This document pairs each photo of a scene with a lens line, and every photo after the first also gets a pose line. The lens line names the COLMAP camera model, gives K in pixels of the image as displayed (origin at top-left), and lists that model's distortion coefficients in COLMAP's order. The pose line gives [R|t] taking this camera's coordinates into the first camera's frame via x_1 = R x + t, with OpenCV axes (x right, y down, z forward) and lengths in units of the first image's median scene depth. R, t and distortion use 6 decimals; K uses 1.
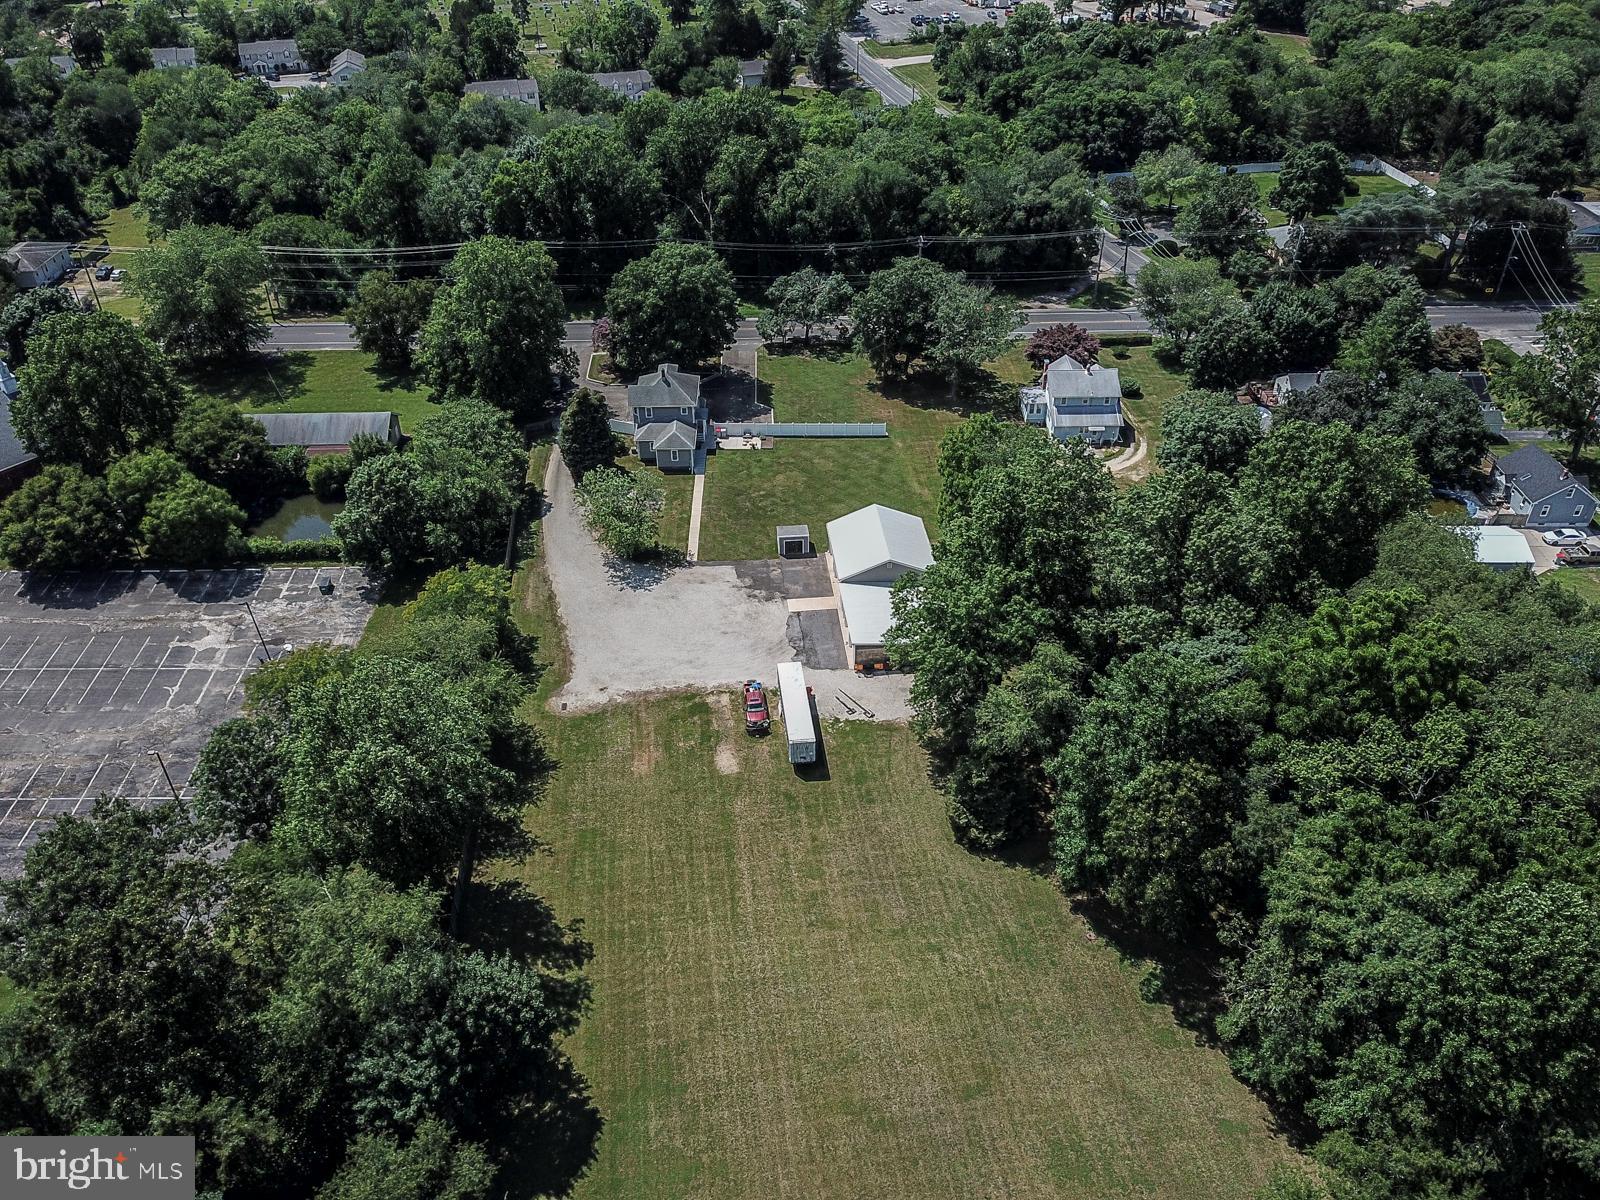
lens RADIAL K [[1238.2, 0, 800.0], [0, 1238.2, 600.0], [0, 0, 1]] dist [0.001365, 0.008352]
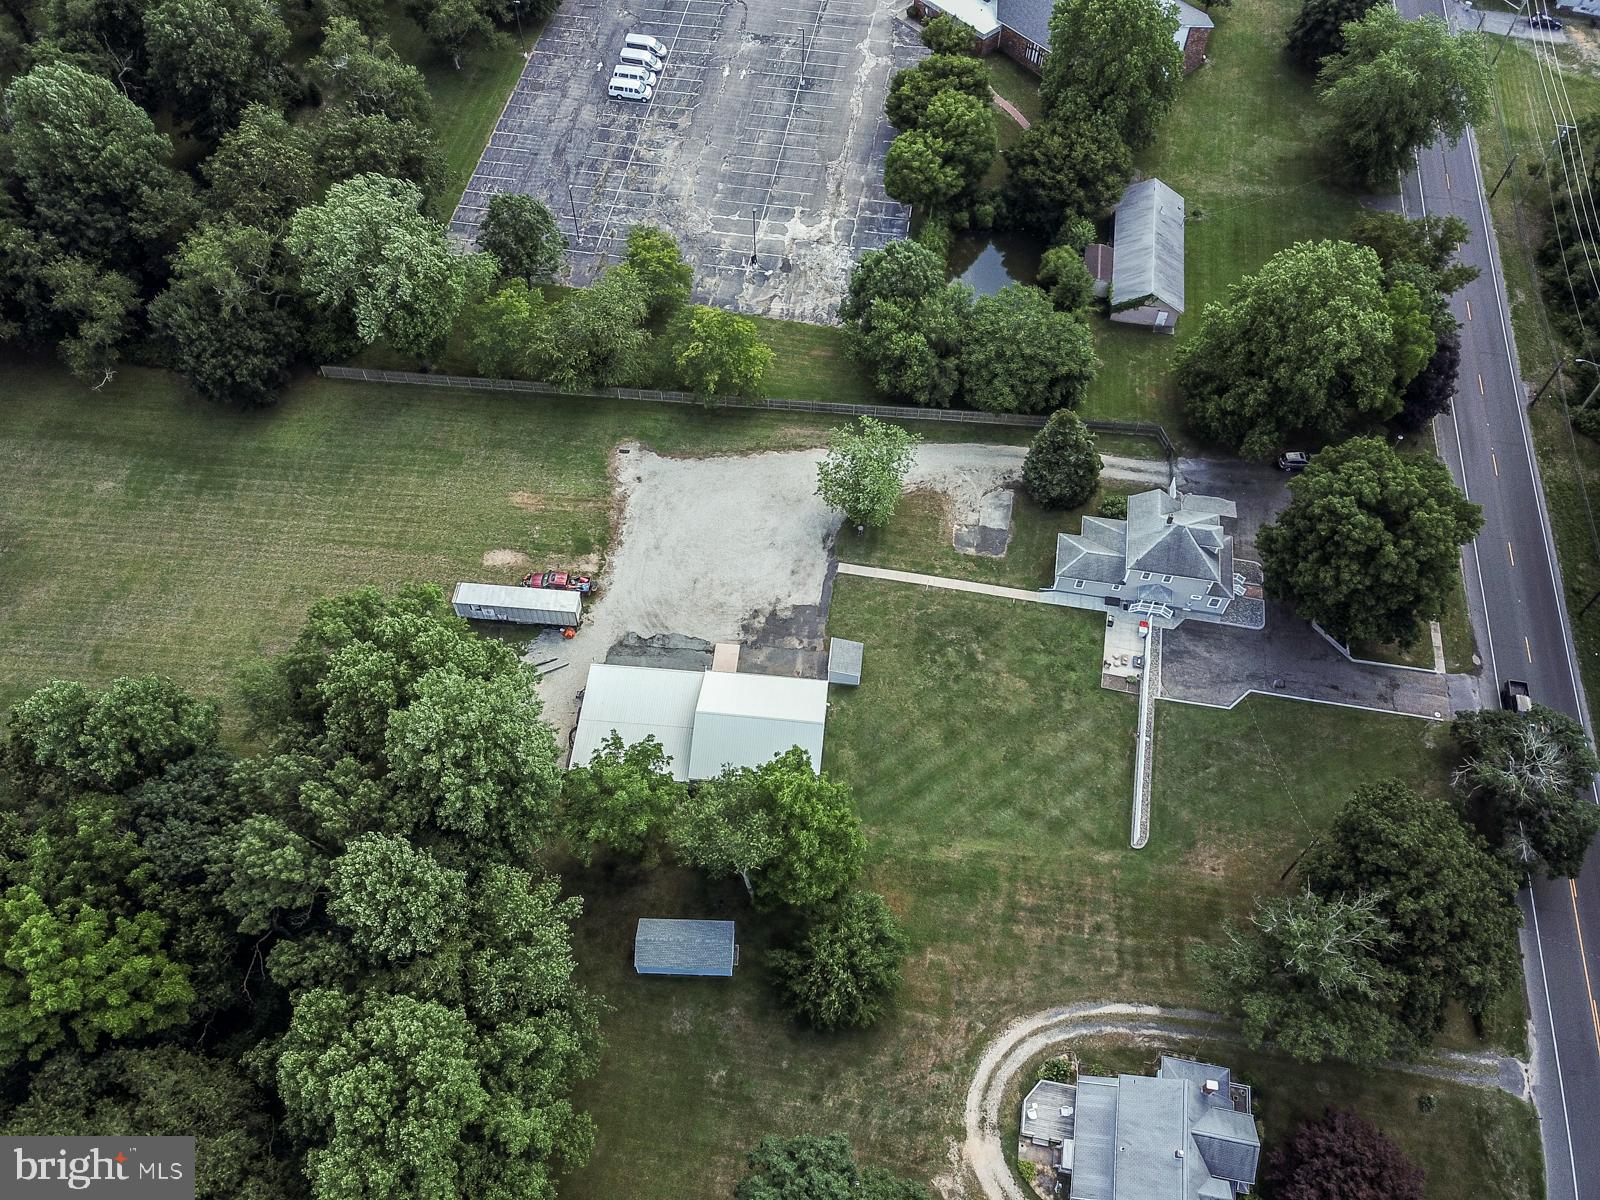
lens RADIAL K [[1225.4, 0, 768.8], [0, 1225.4, 593.7], [0, 0, 1]] dist [0.007462, -0.001139]
pose [[-0.195295, 0.825693, -0.529237, 0.320744], [-0.564393, 0.346700, 0.749173, -0.522079], [0.802073, 0.445007, 0.398306, 0.494982]]
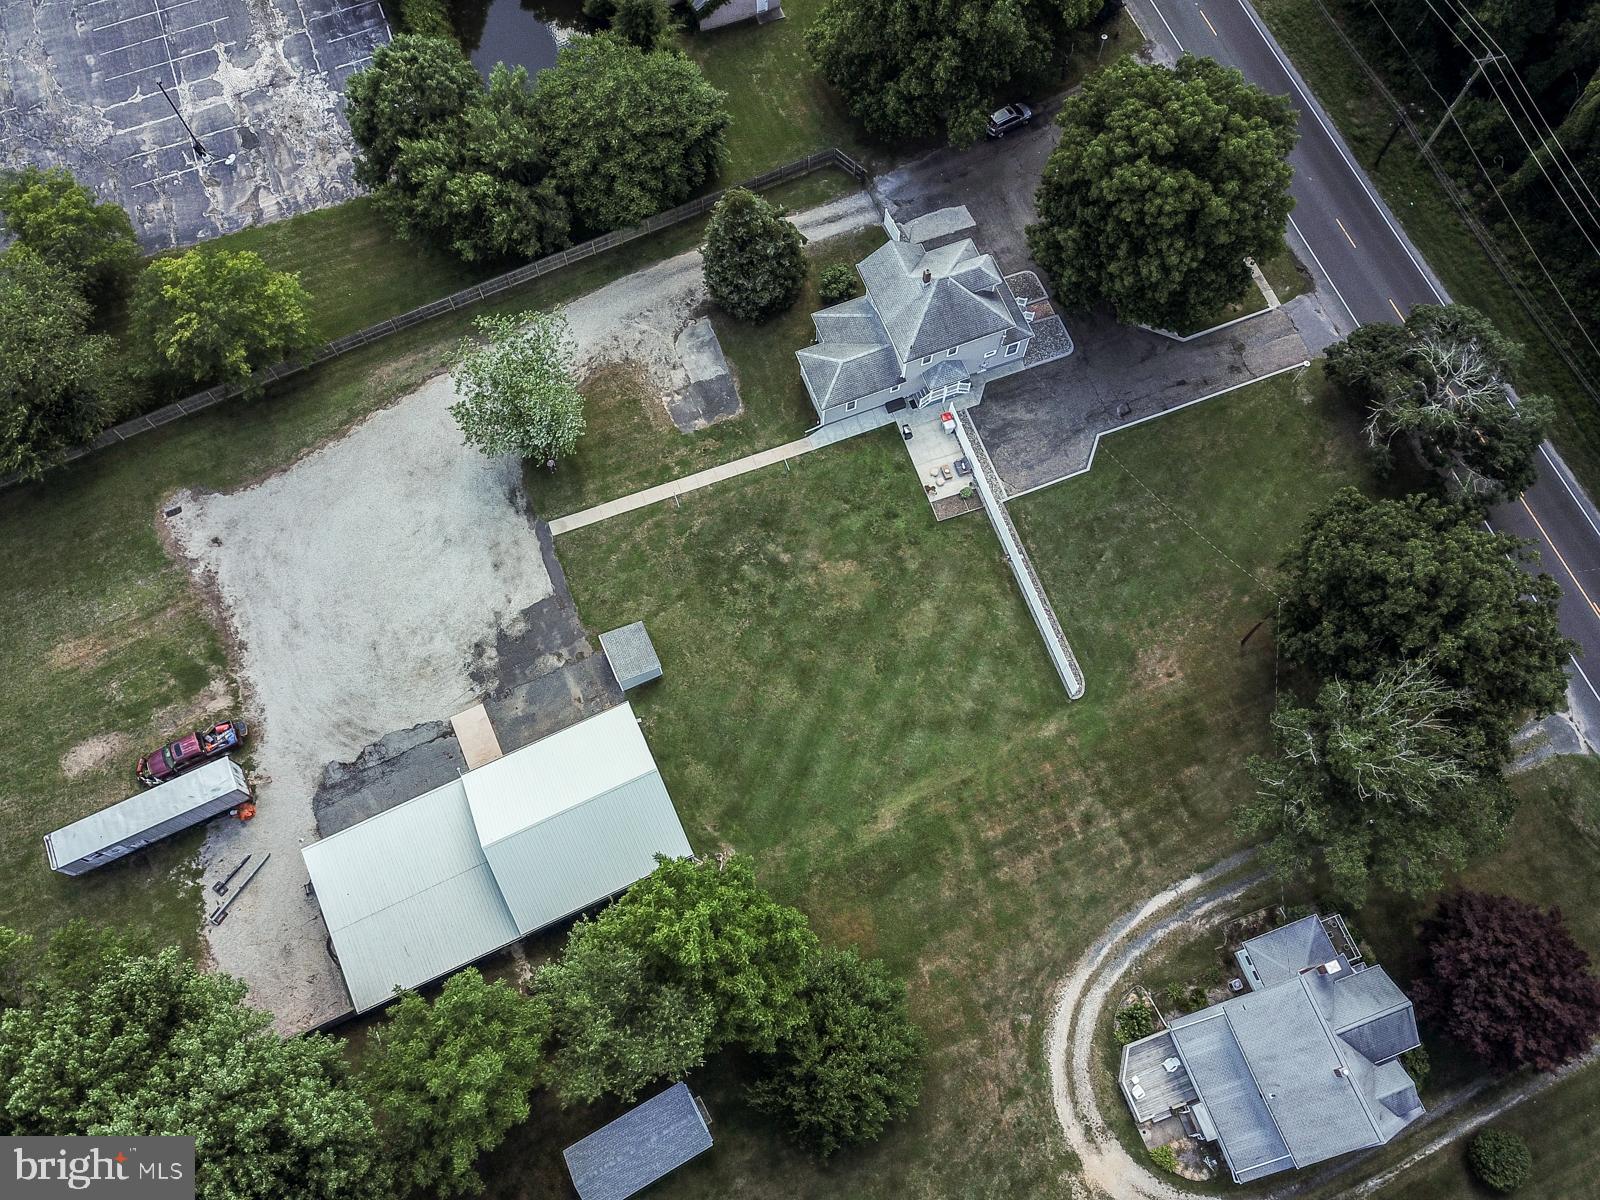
lens RADIAL K [[1256.7, 0, 777.9], [0, 1256.7, 602.5], [0, 0, 1]] dist [0.014568, -0.012557]
pose [[0.338163, 0.879596, -0.334601, 0.158613], [-0.546192, 0.472977, 0.691352, -0.416228], [0.766368, -0.051033, 0.640371, 0.540773]]
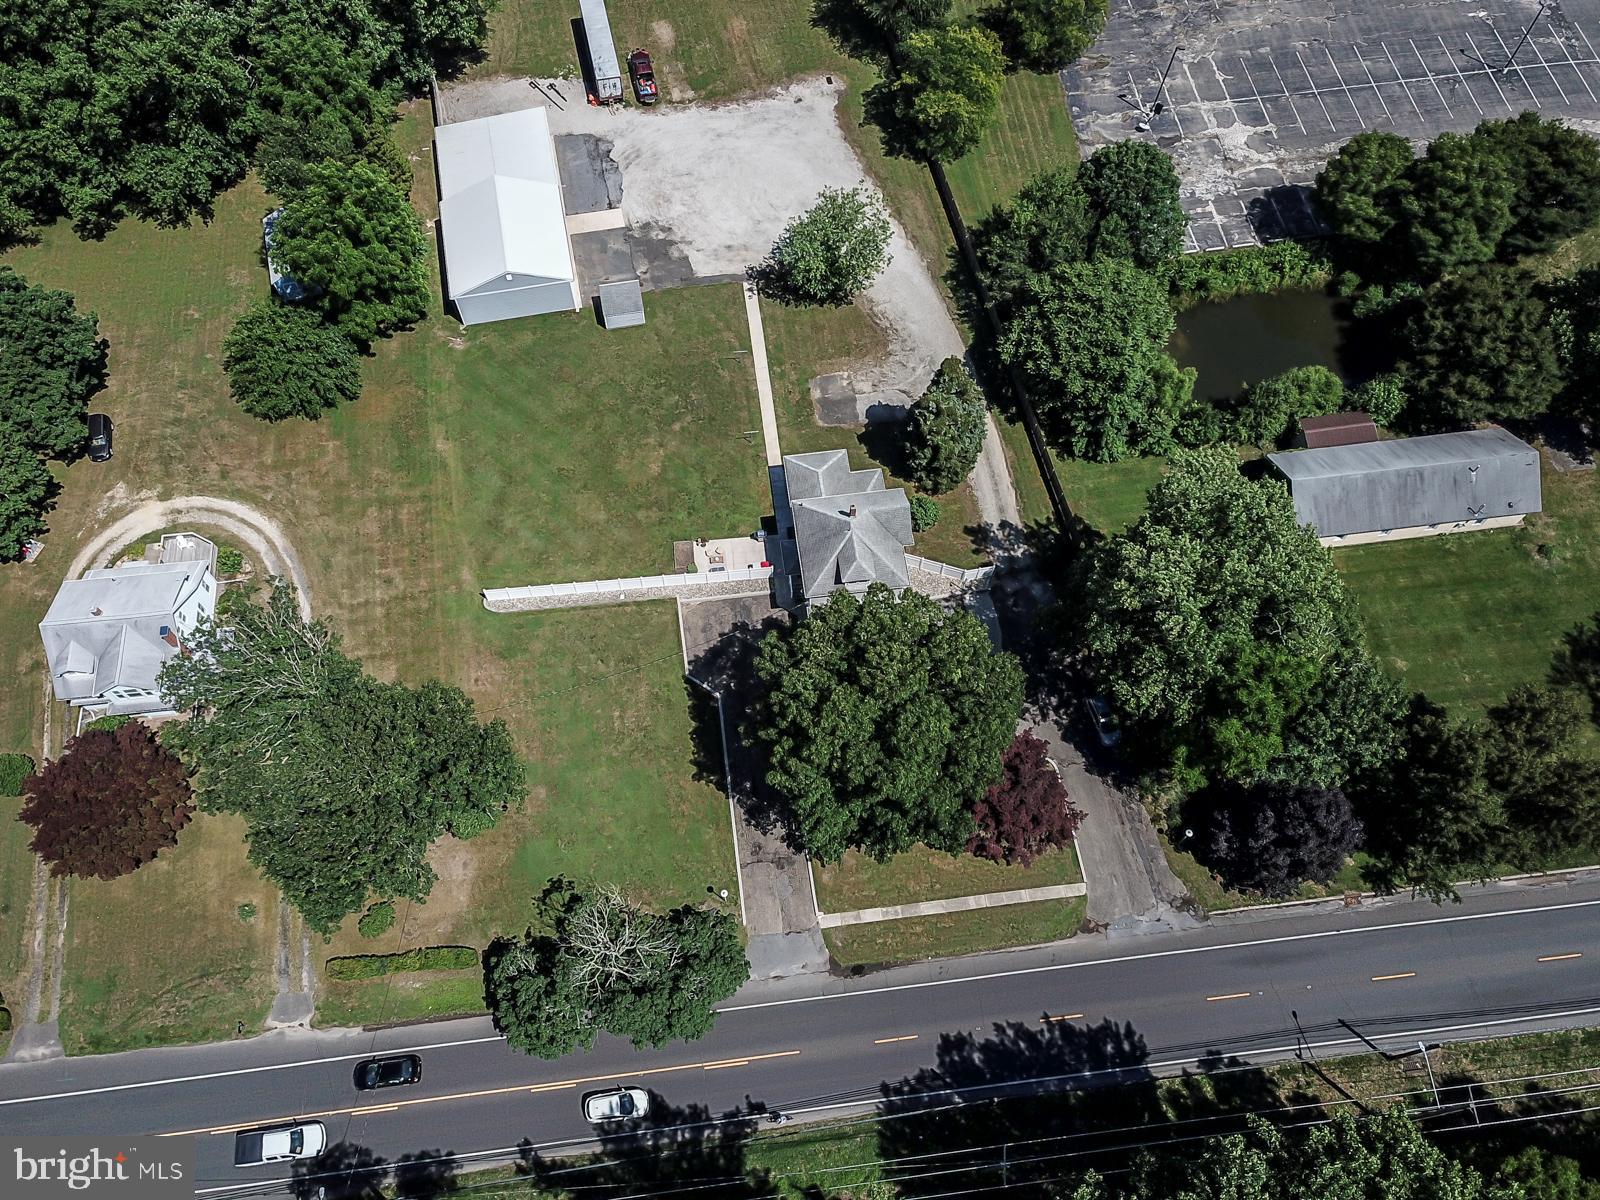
lens RADIAL K [[1226.5, 0, 790.0], [0, 1226.5, 596.7], [0, 0, 1]] dist [0.031952, 0.000801]
pose [[-0.993940, 0.103109, -0.038108, -0.050325], [-0.054009, -0.156114, 0.986261, -0.687458], [0.095743, 0.982343, 0.160736, 0.859604]]
